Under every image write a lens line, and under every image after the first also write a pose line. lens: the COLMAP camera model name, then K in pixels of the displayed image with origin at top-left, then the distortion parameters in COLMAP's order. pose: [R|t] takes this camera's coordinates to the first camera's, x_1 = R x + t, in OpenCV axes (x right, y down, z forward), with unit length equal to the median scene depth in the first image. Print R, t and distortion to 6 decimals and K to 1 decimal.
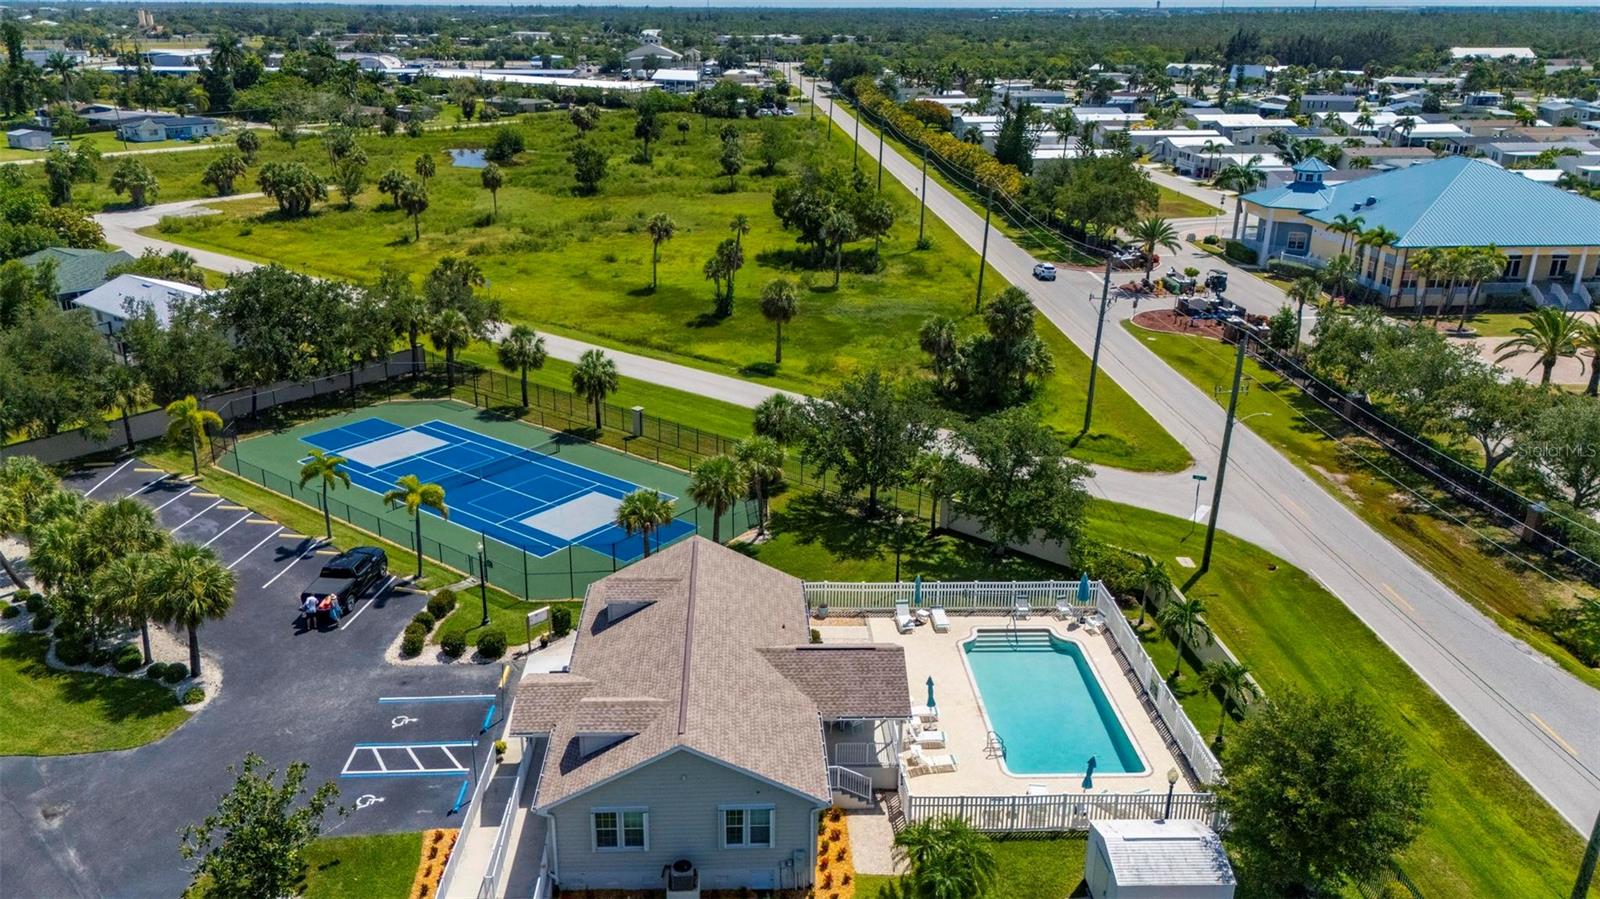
lens RADIAL K [[1184.4, 0, 792.0], [0, 1184.4, 450.5], [0, 0, 1]] dist [0.069542, -0.058860]
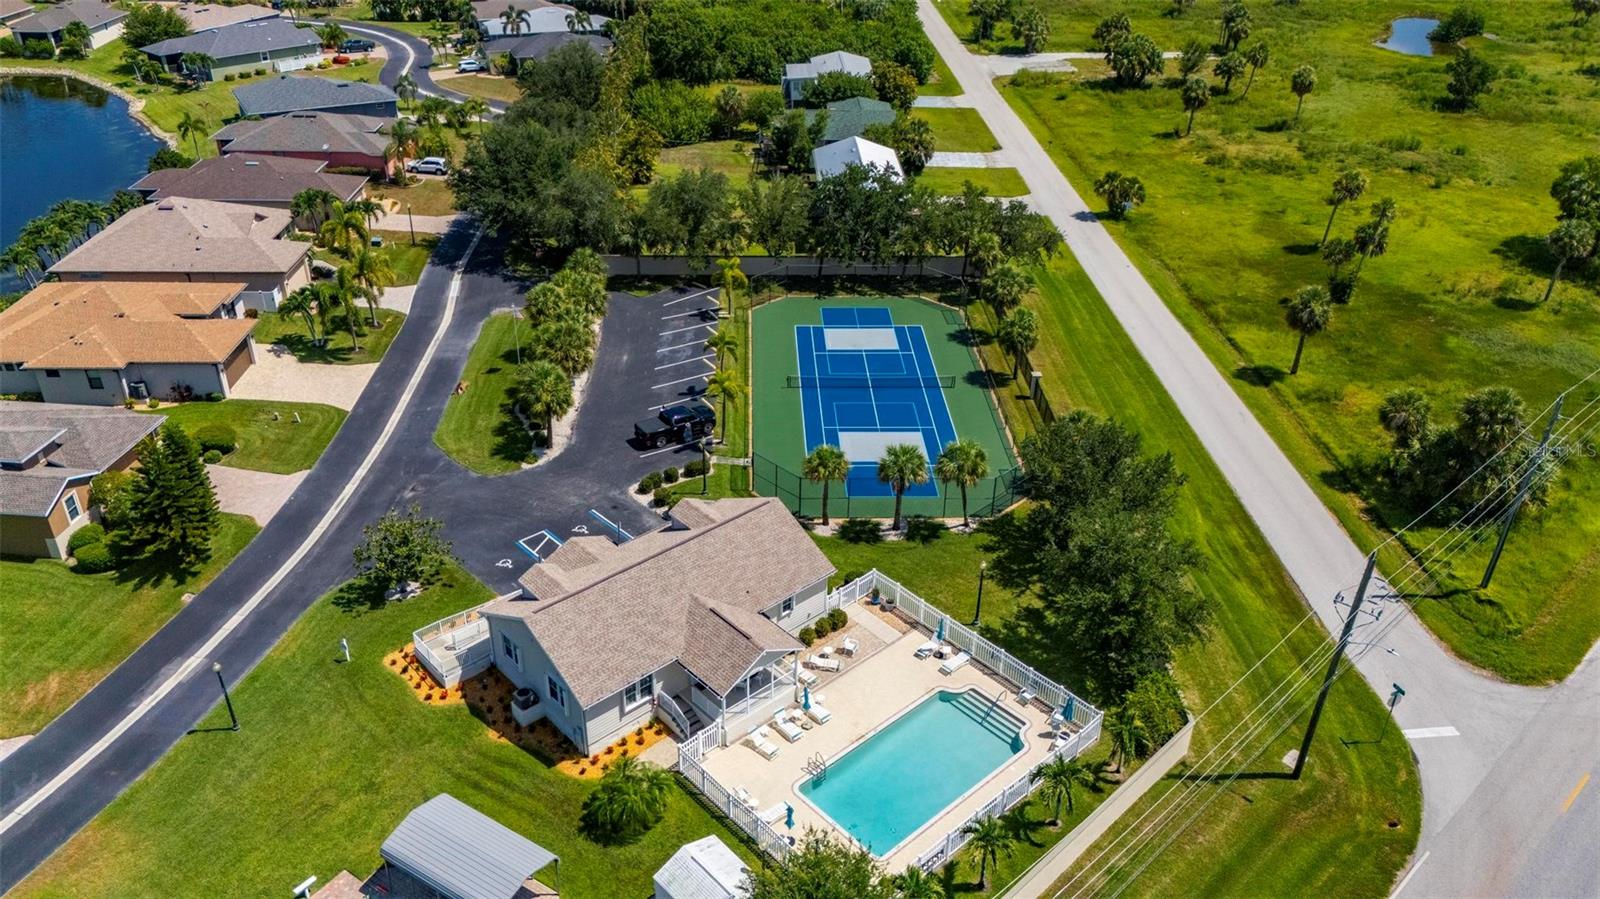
lens RADIAL K [[1176.8, 0, 800.2], [0, 1176.8, 463.9], [0, 0, 1]] dist [0.075650, -0.072507]
pose [[0.642860, 0.391118, -0.658603, 0.277214], [-0.278163, 0.920318, 0.275027, -0.115853], [0.713692, 0.006395, 0.700430, 0.060320]]
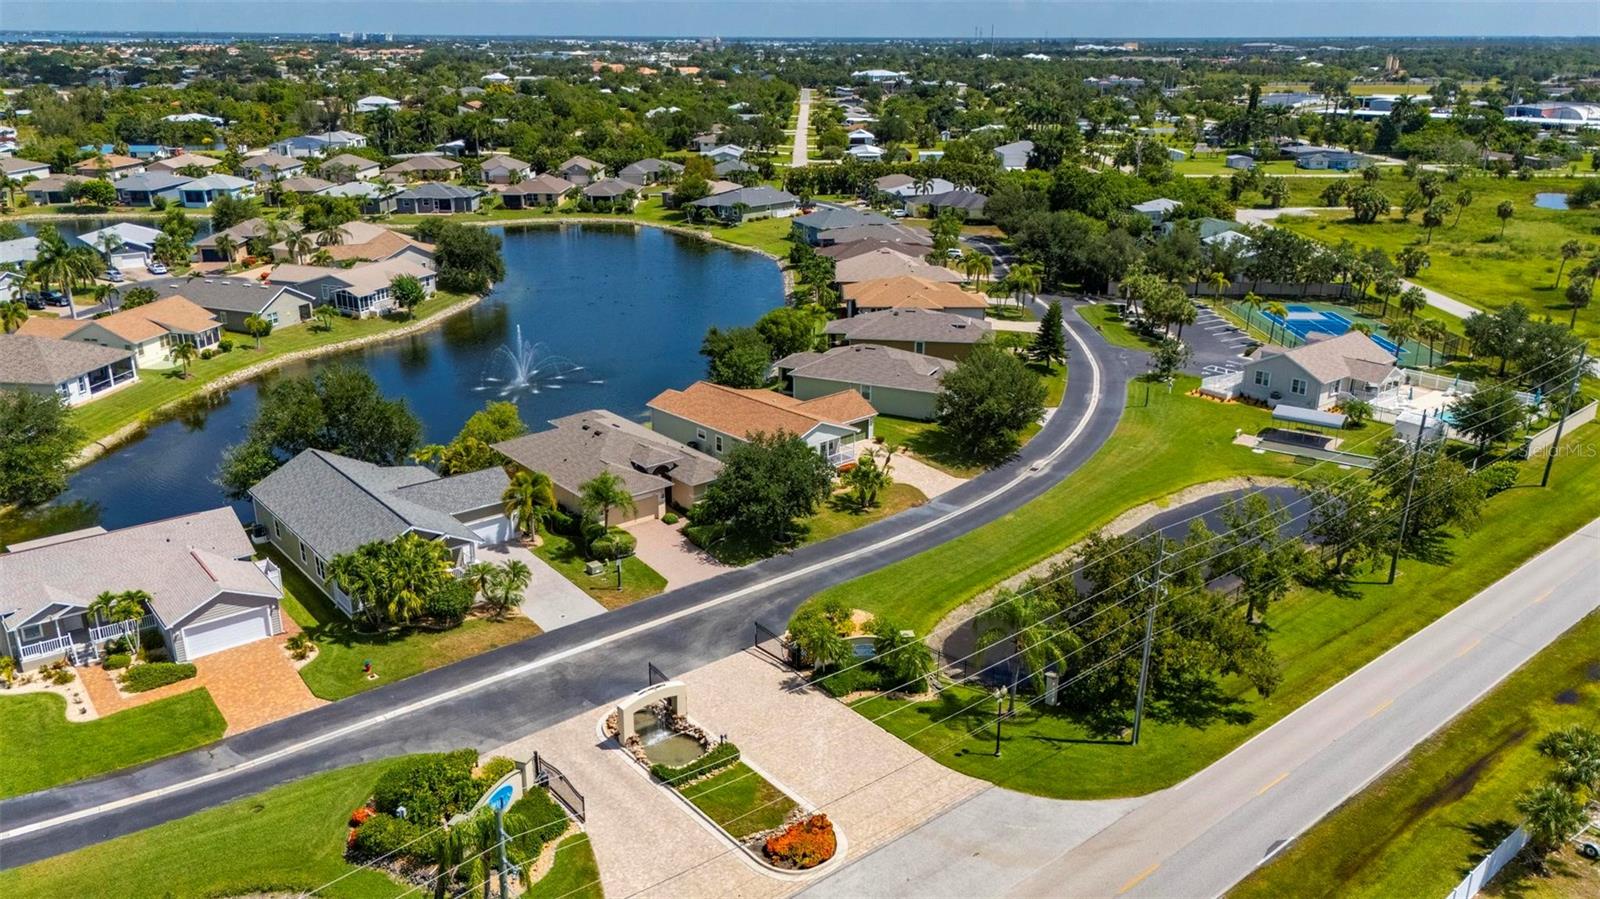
lens RADIAL K [[1212.8, 0, 788.3], [0, 1212.8, 446.6], [0, 0, 1]] dist [0.095936, -0.127529]
pose [[0.603723, 0.253580, -0.755788, 0.474932], [-0.279213, 0.955269, 0.097474, 0.150836], [0.746698, 0.152179, 0.647521, -0.608291]]
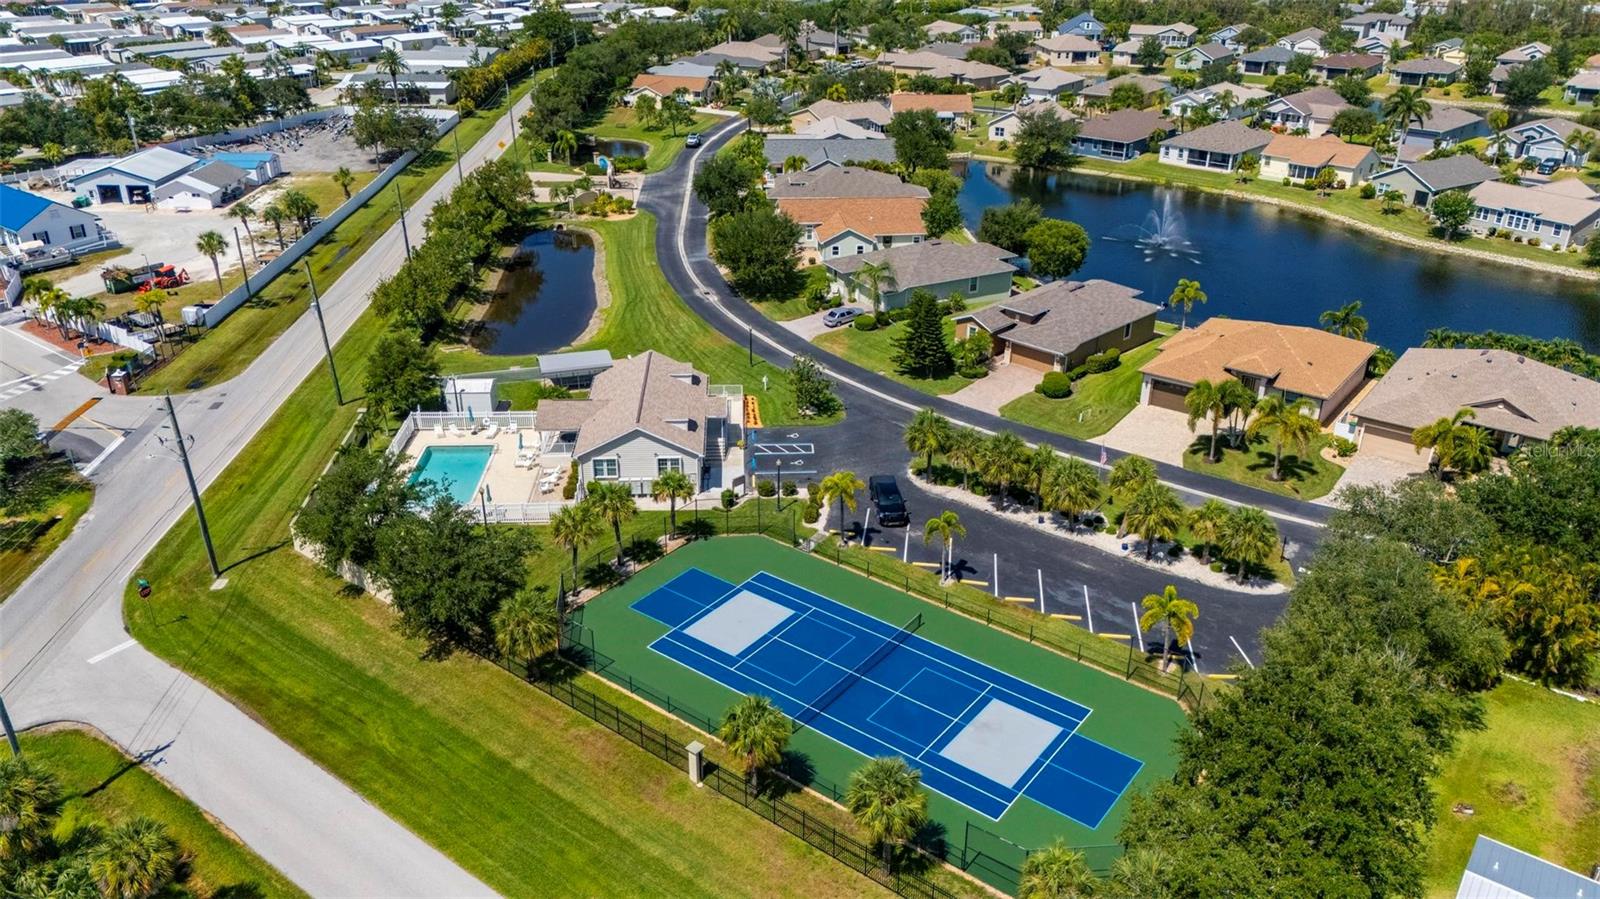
lens RADIAL K [[1176.8, 0, 800.2], [0, 1176.8, 463.9], [0, 0, 1]] dist [0.075650, -0.072507]
pose [[-0.999941, -0.008180, -0.007078, -0.112294], [-0.010770, 0.691377, 0.722414, -0.402773], [-0.001016, 0.722448, -0.691425, 0.818801]]
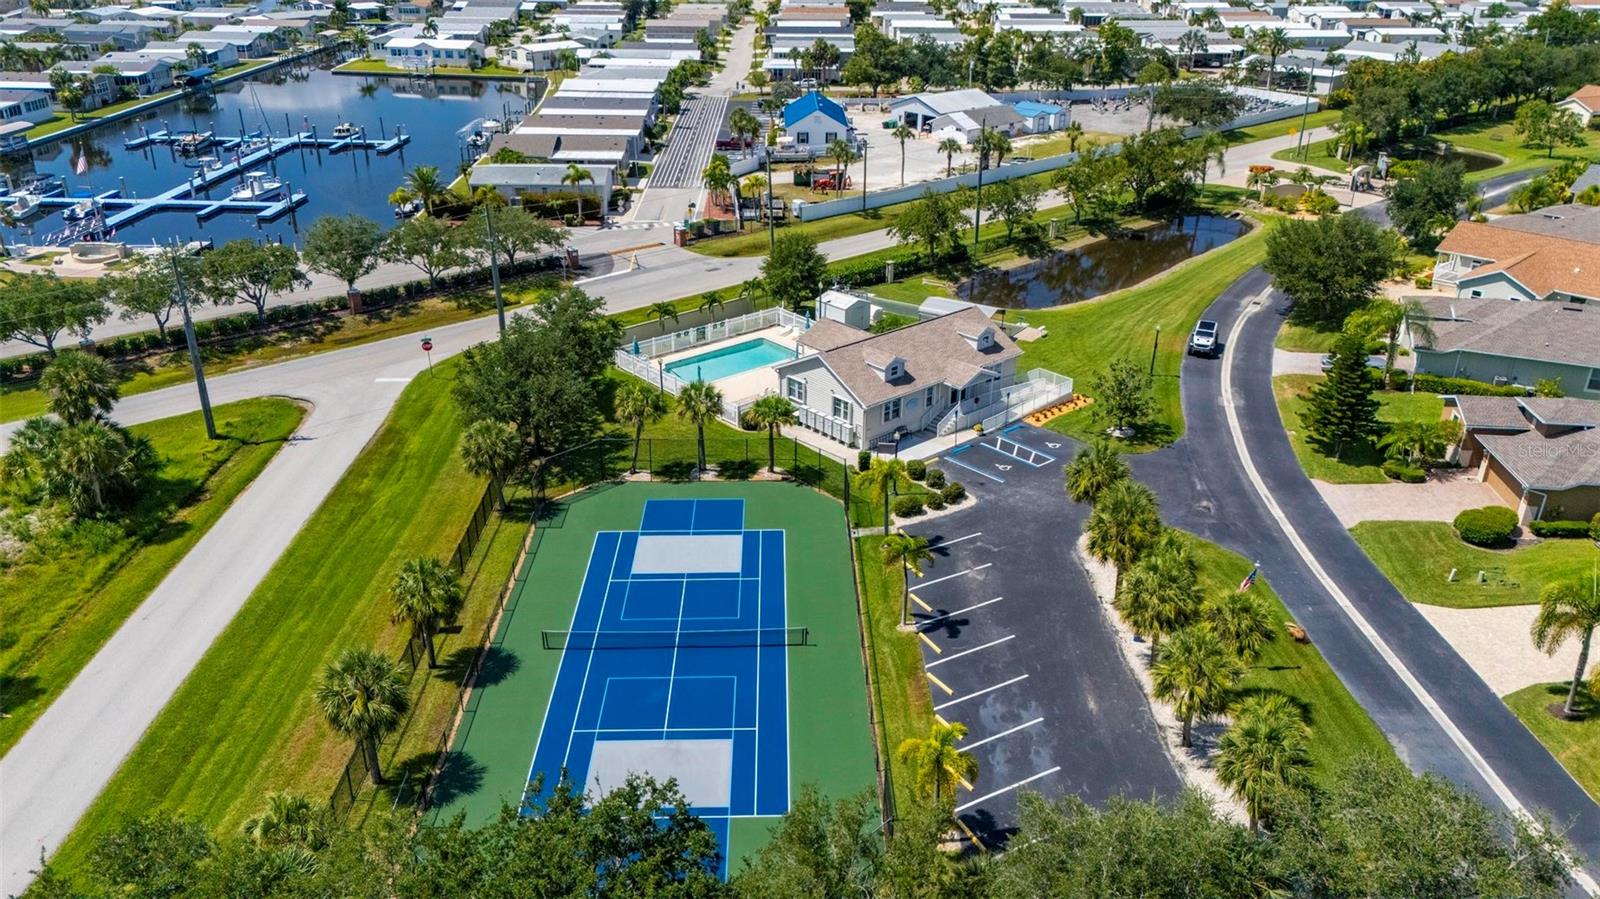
lens RADIAL K [[1184.4, 0, 792.0], [0, 1184.4, 450.5], [0, 0, 1]] dist [0.069542, -0.058860]
pose [[-0.624496, -0.336783, 0.704686, -0.439612], [0.261838, 0.759763, 0.595148, -0.278812], [-0.735830, 0.556180, -0.386286, 0.636123]]
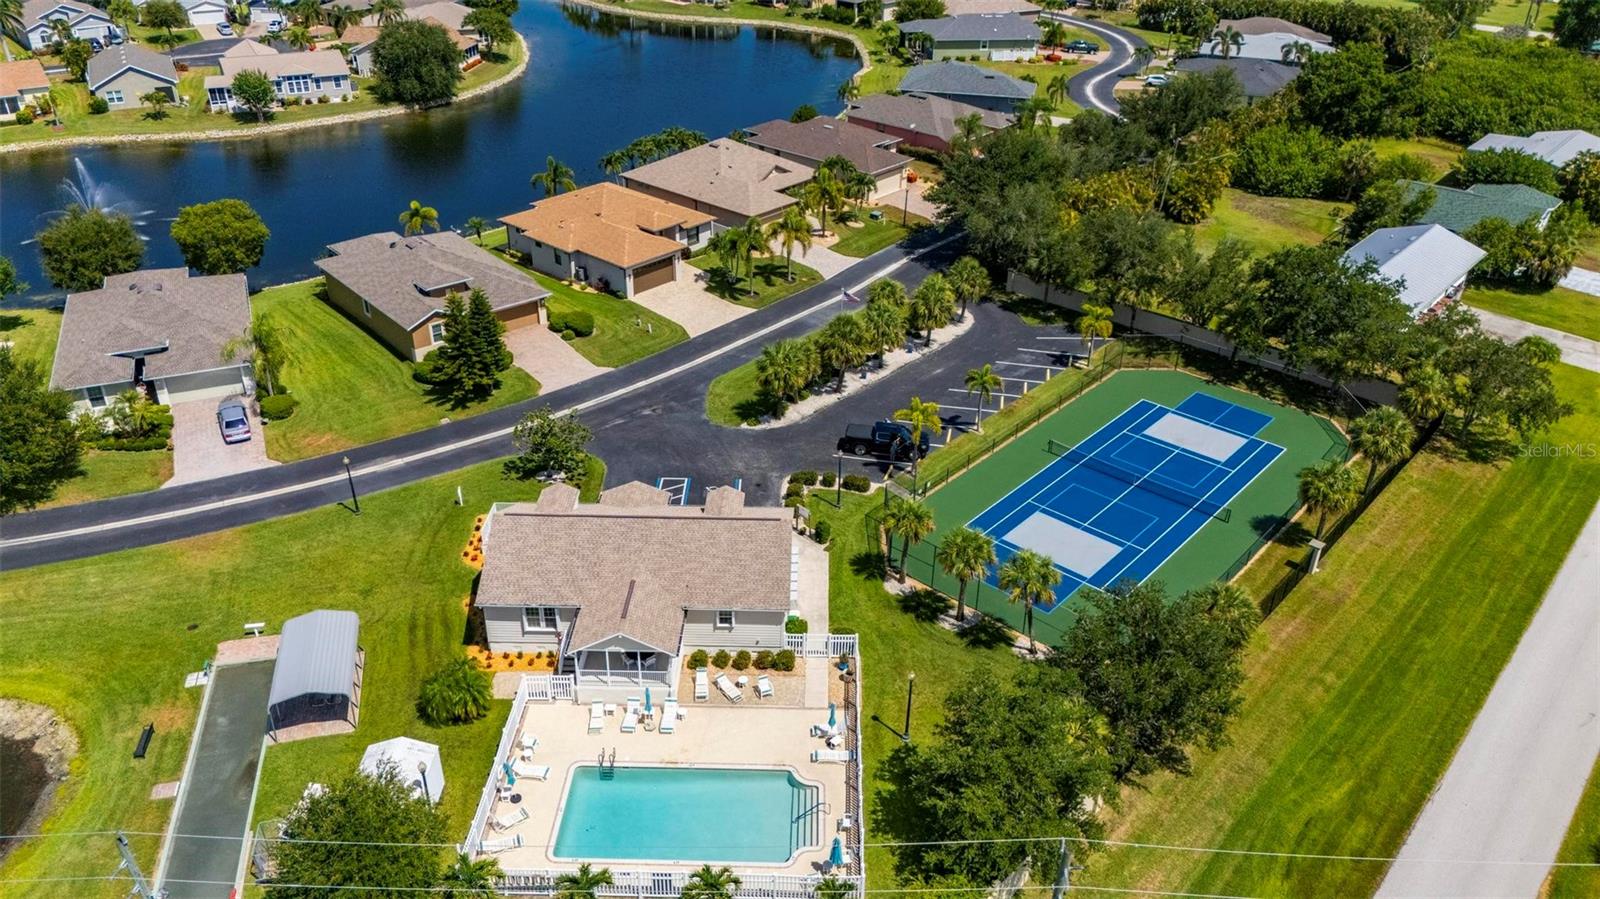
lens RADIAL K [[1160.4, 0, 792.6], [0, 1160.4, 480.1], [0, 0, 1]] dist [0.082532, -0.106916]
pose [[-0.065484, 0.515274, -0.854520, 0.342748], [-0.362617, 0.785524, 0.501459, -0.208865], [0.929635, 0.342701, 0.135408, 0.315167]]
